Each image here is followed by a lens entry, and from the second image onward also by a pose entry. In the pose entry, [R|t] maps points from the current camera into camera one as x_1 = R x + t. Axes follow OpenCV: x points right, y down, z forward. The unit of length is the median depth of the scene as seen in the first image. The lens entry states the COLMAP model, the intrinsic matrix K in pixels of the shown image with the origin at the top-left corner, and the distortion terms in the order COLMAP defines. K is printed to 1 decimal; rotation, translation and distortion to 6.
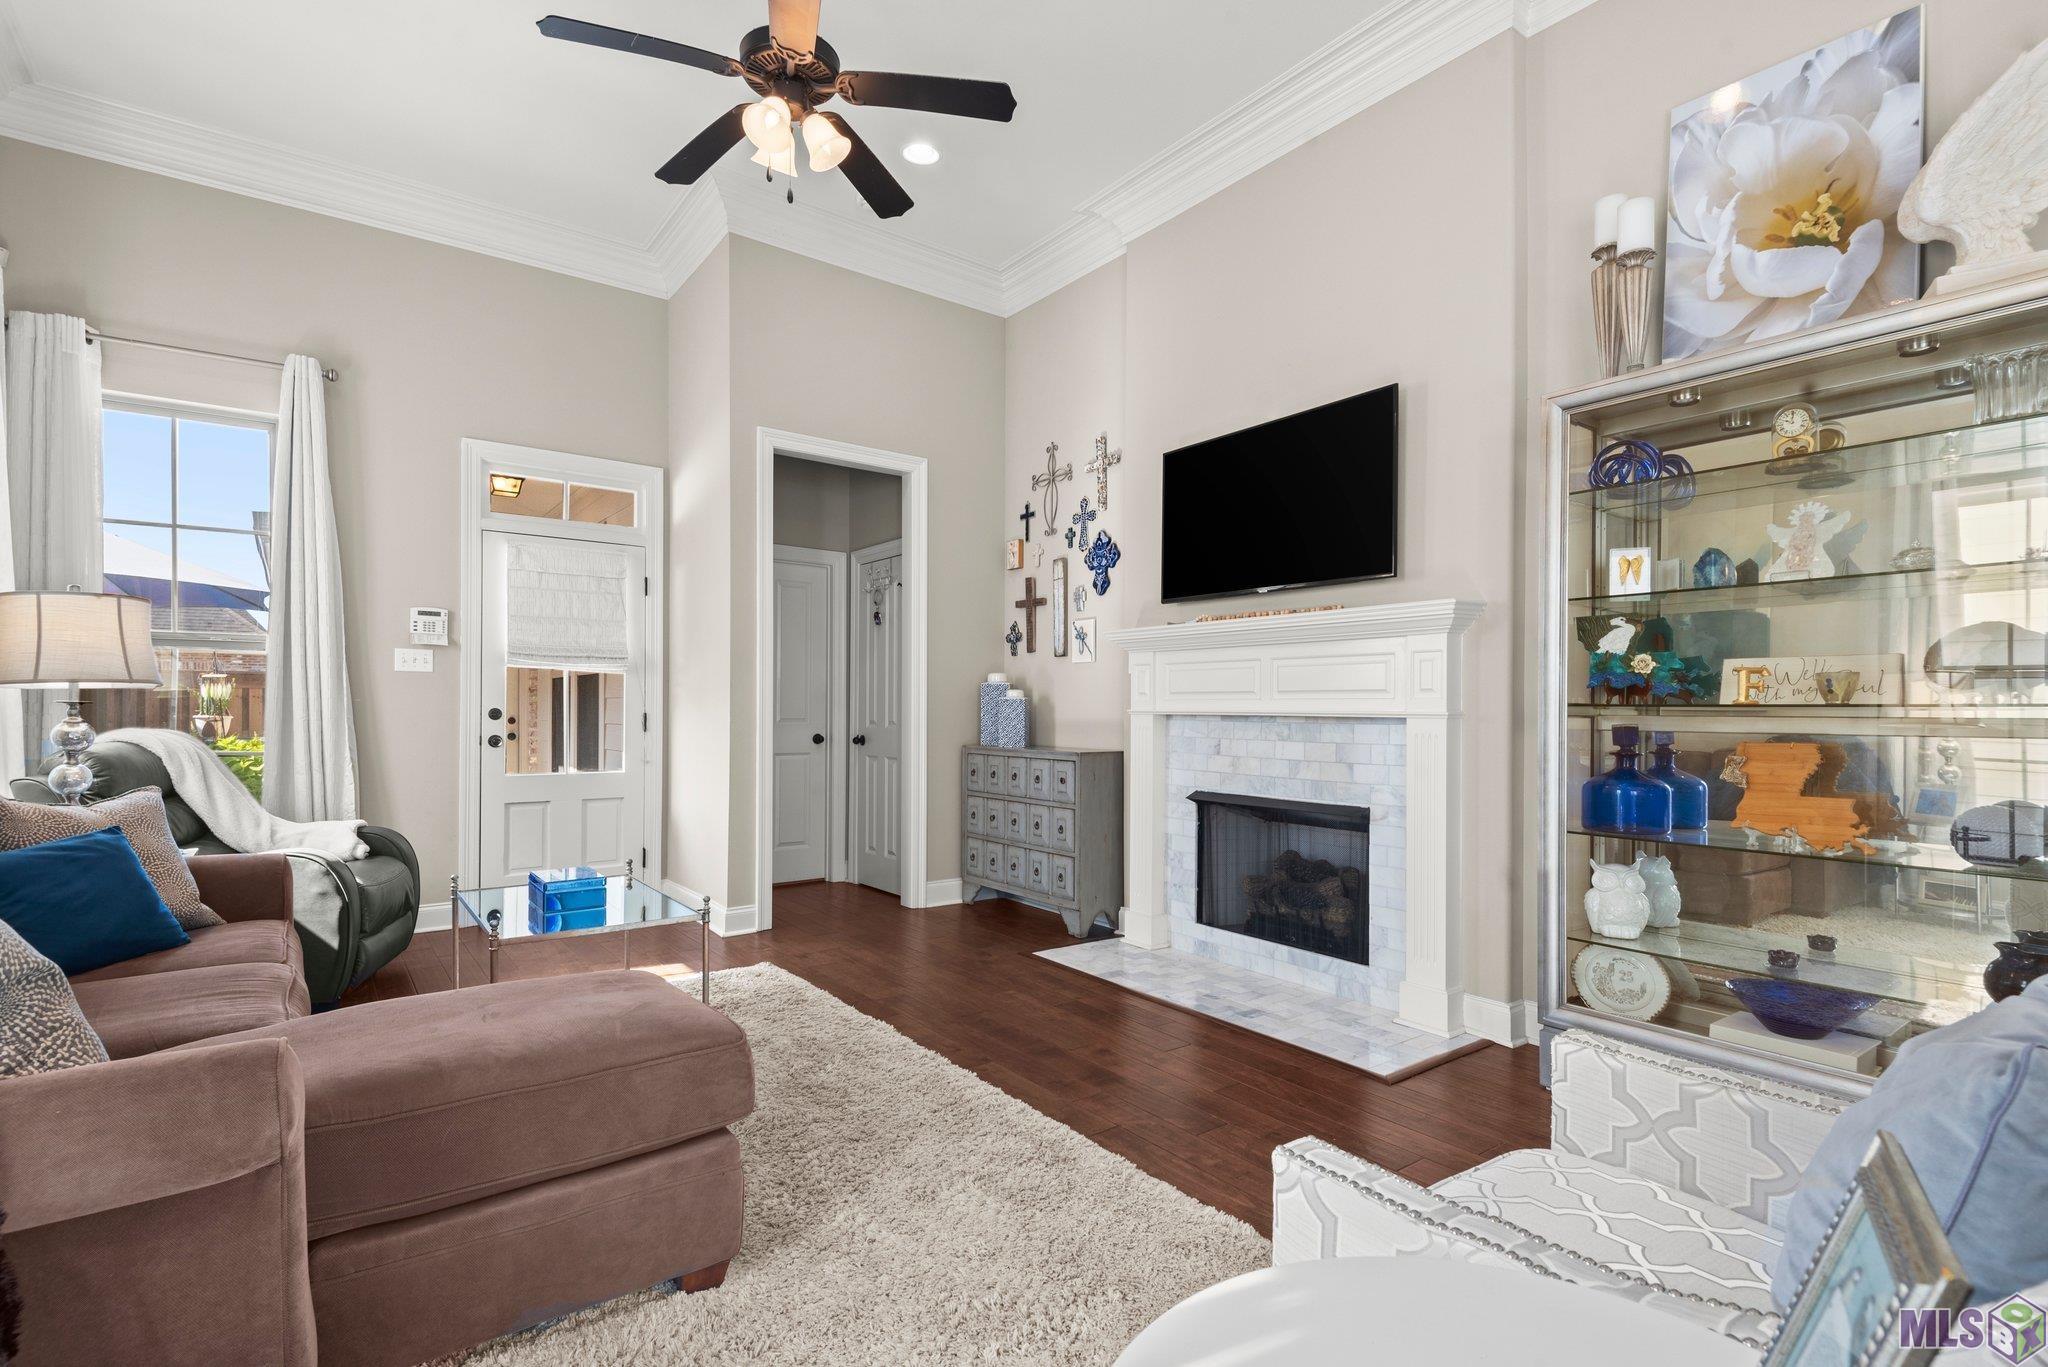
lens RADIAL K [[946.1, 0, 1101.5], [0, 946.1, 707.1], [0, 0, 1]] dist [0.001204, -0.002821]
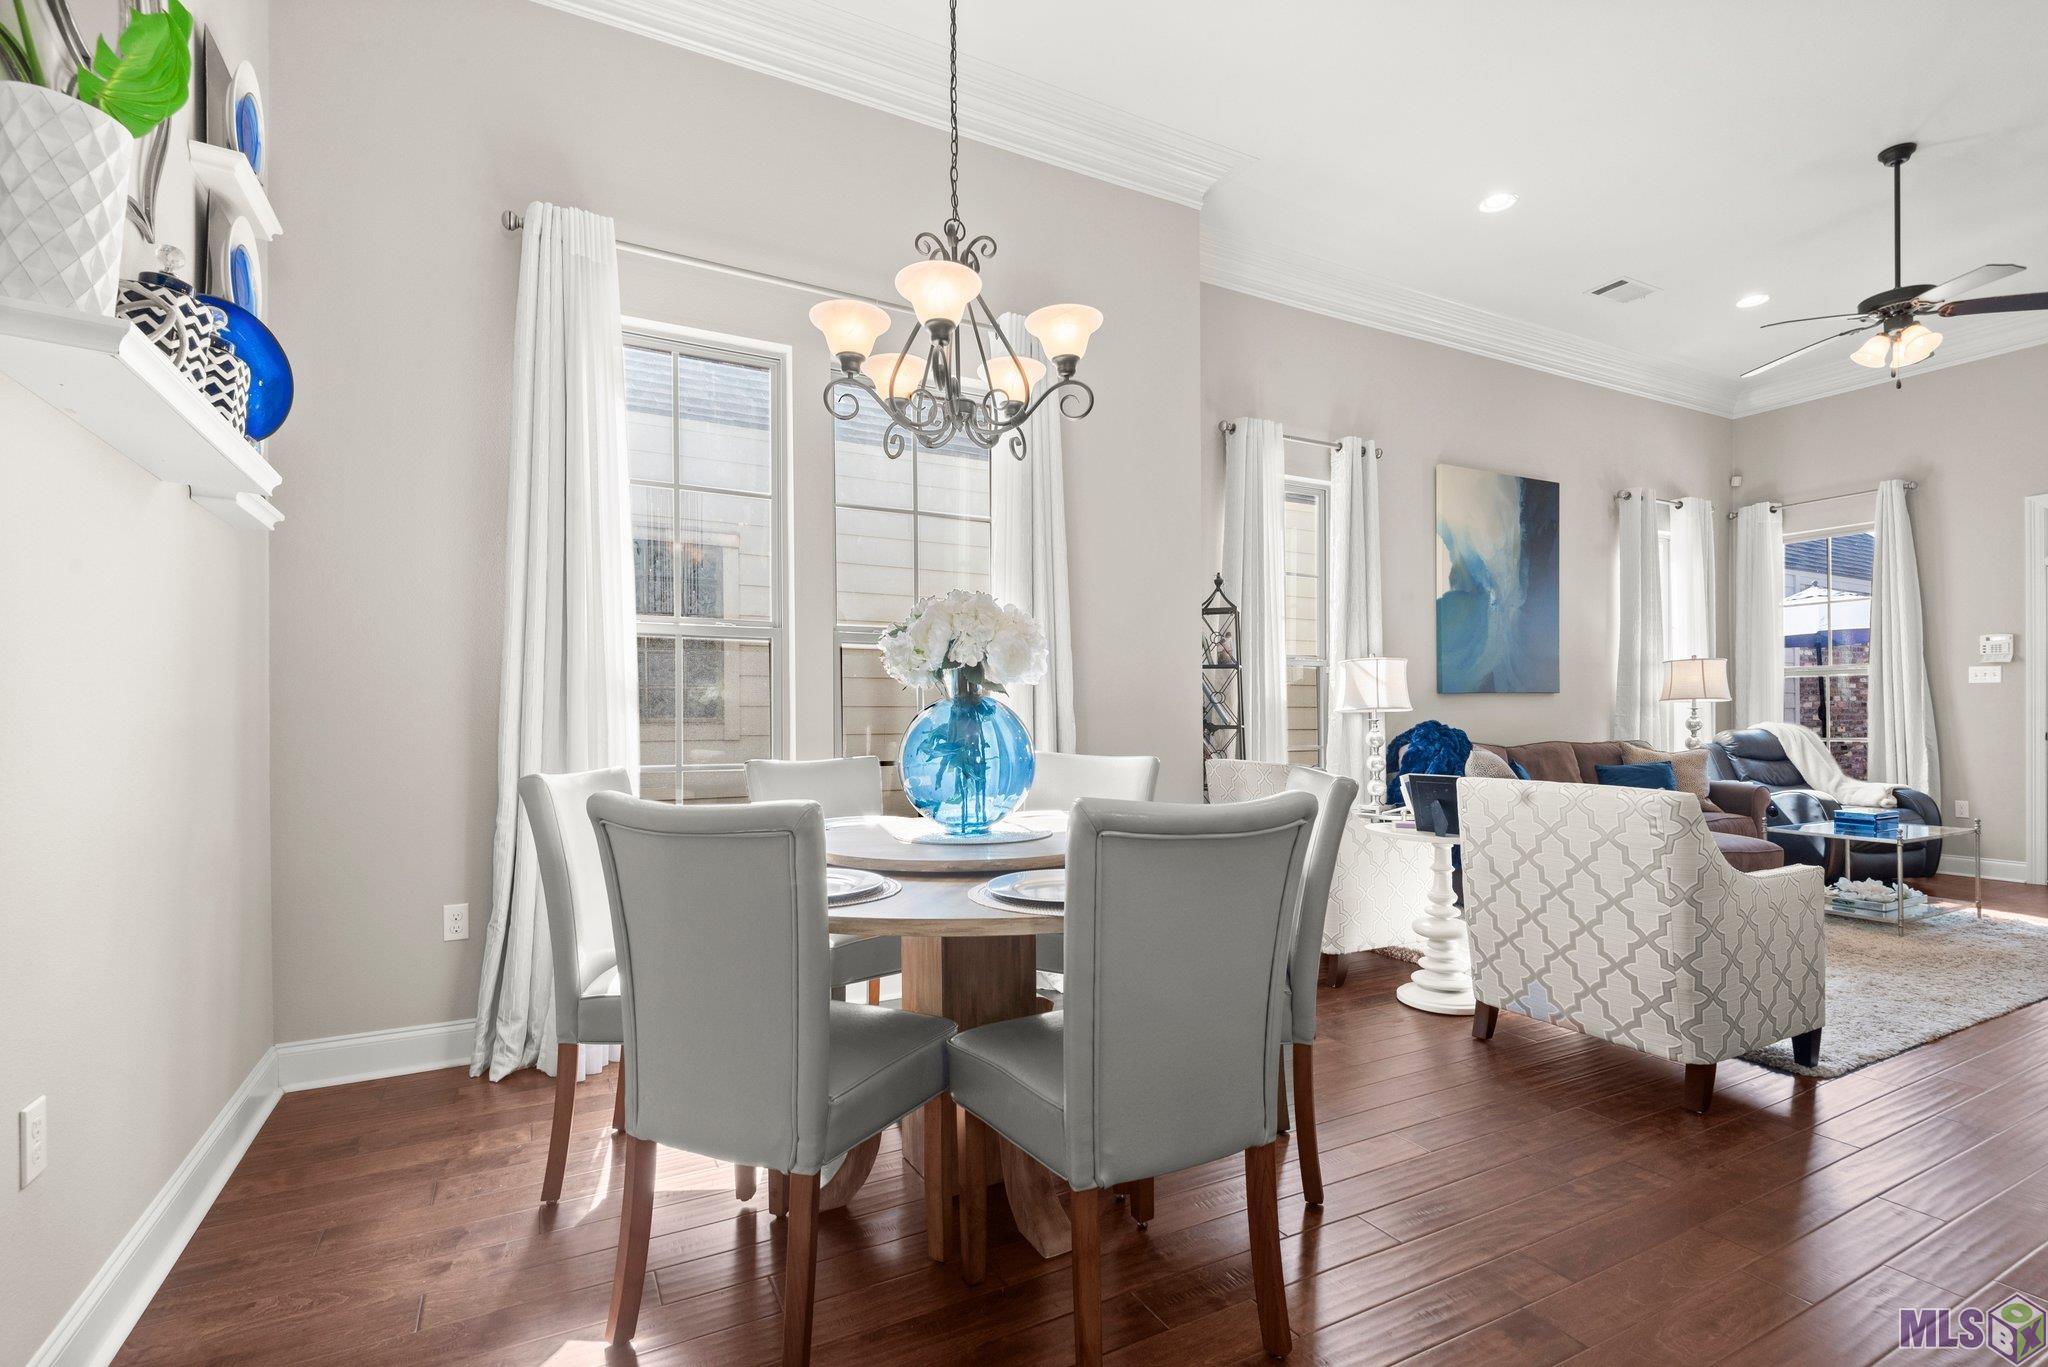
lens RADIAL K [[946.1, 0, 1027.5], [0, 946.1, 701.7], [0, 0, 1]] dist [0.001204, -0.002821]
pose [[-0.195996, -0.012485, -0.980525, 0.831306], [0.000216, 0.999918, -0.012776, 0.005795], [0.980605, -0.002716, -0.195978, -0.060666]]
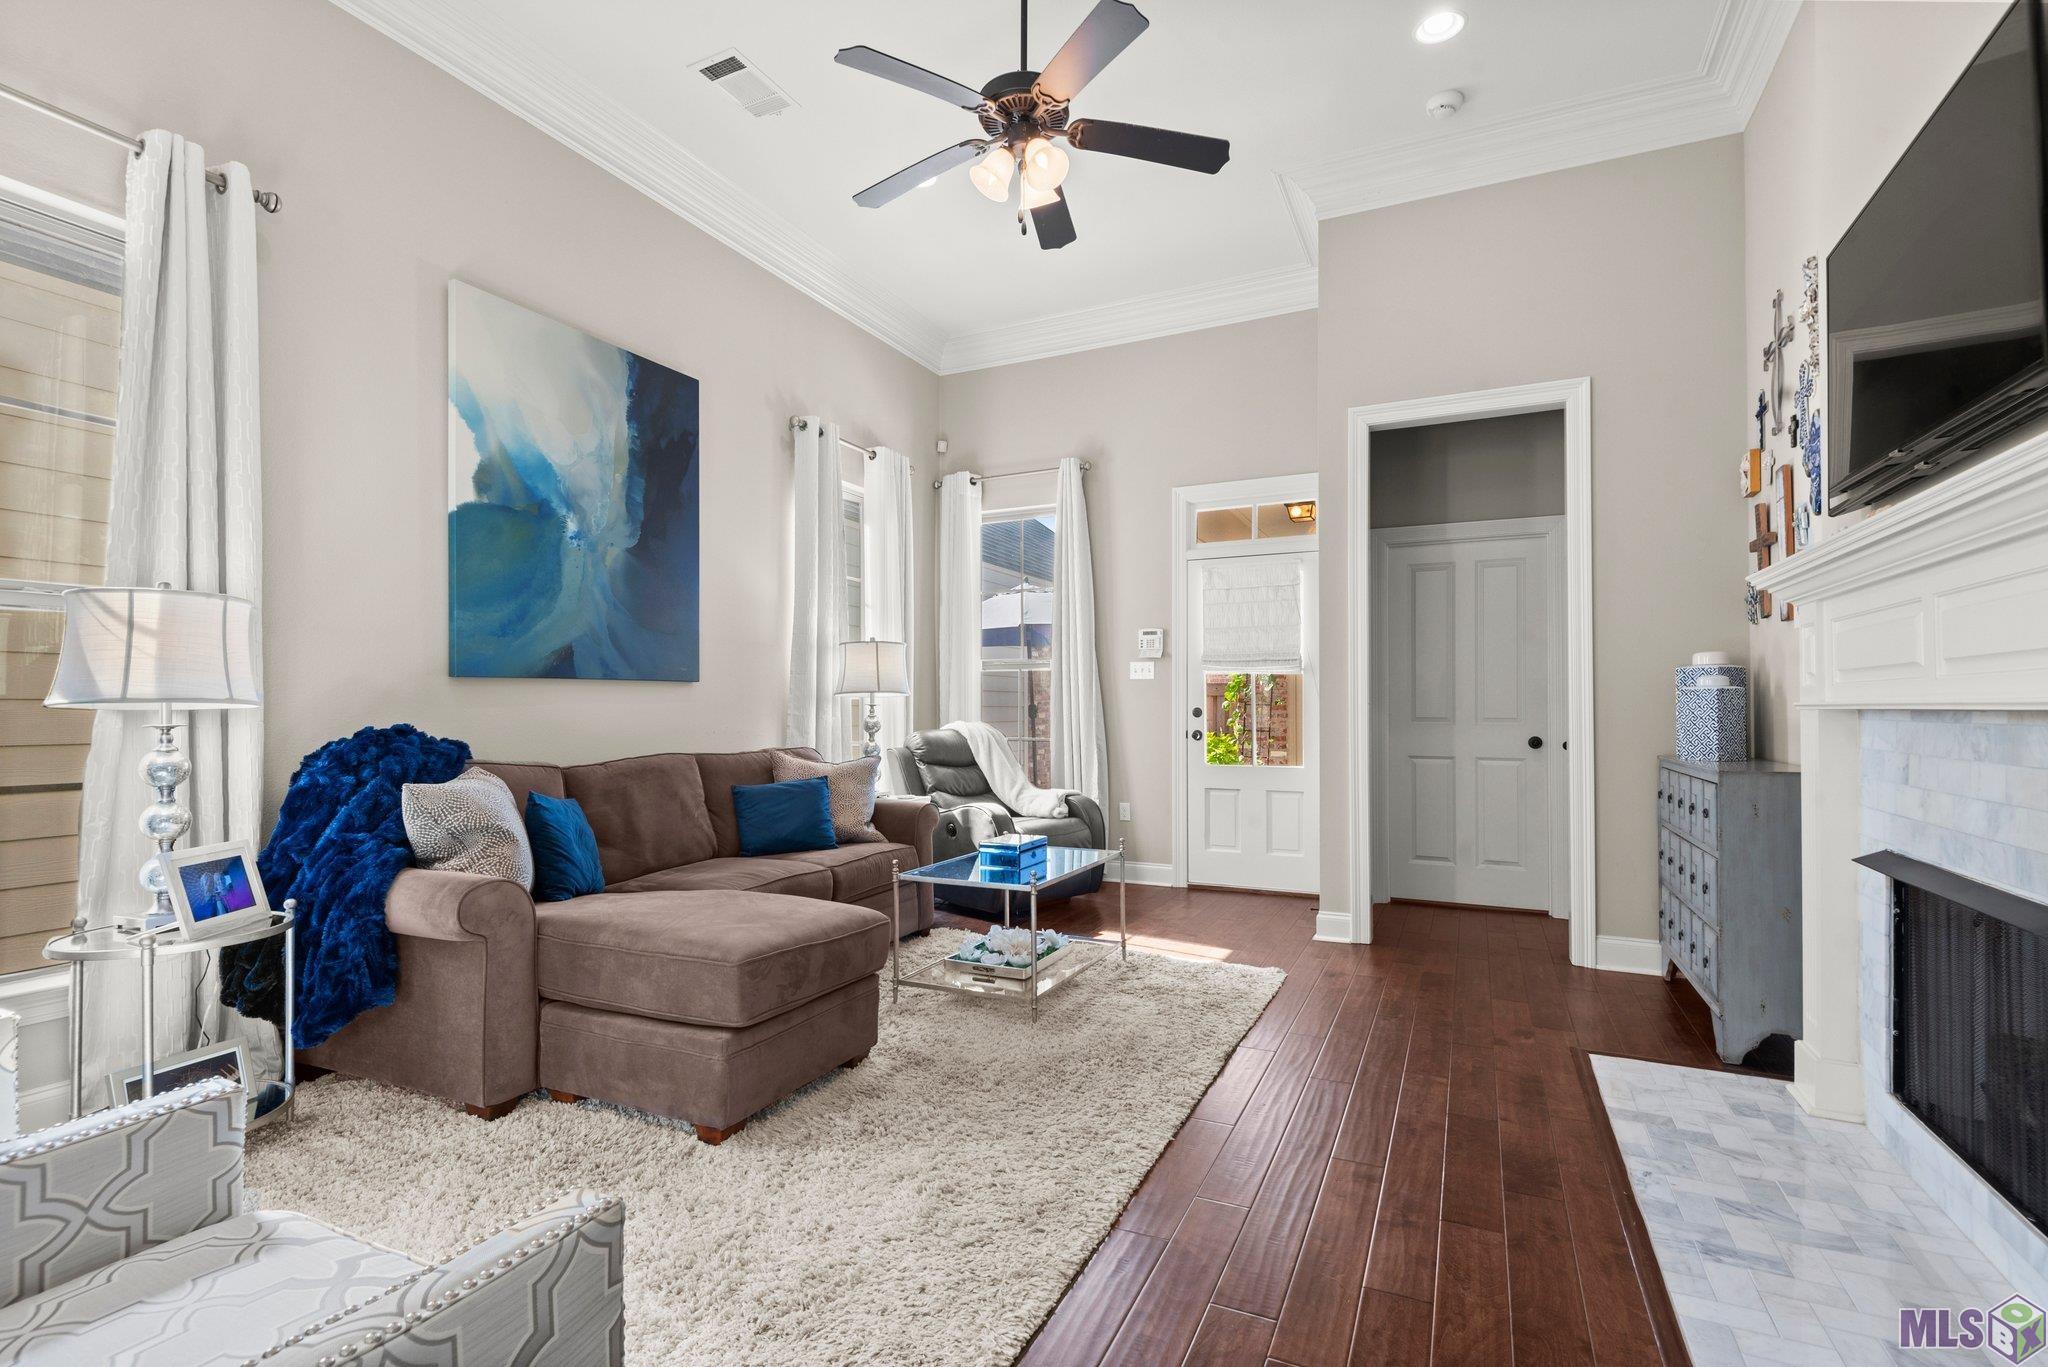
lens RADIAL K [[946.1, 0, 1021.6], [0, 946.1, 692.3], [0, 0, 1]] dist [0.001204, -0.002821]
pose [[0.429630, -0.021864, -0.902740, 0.352611], [0.002950, 0.999735, -0.022809, 0.009025], [0.903000, 0.007136, 0.429581, 0.300608]]
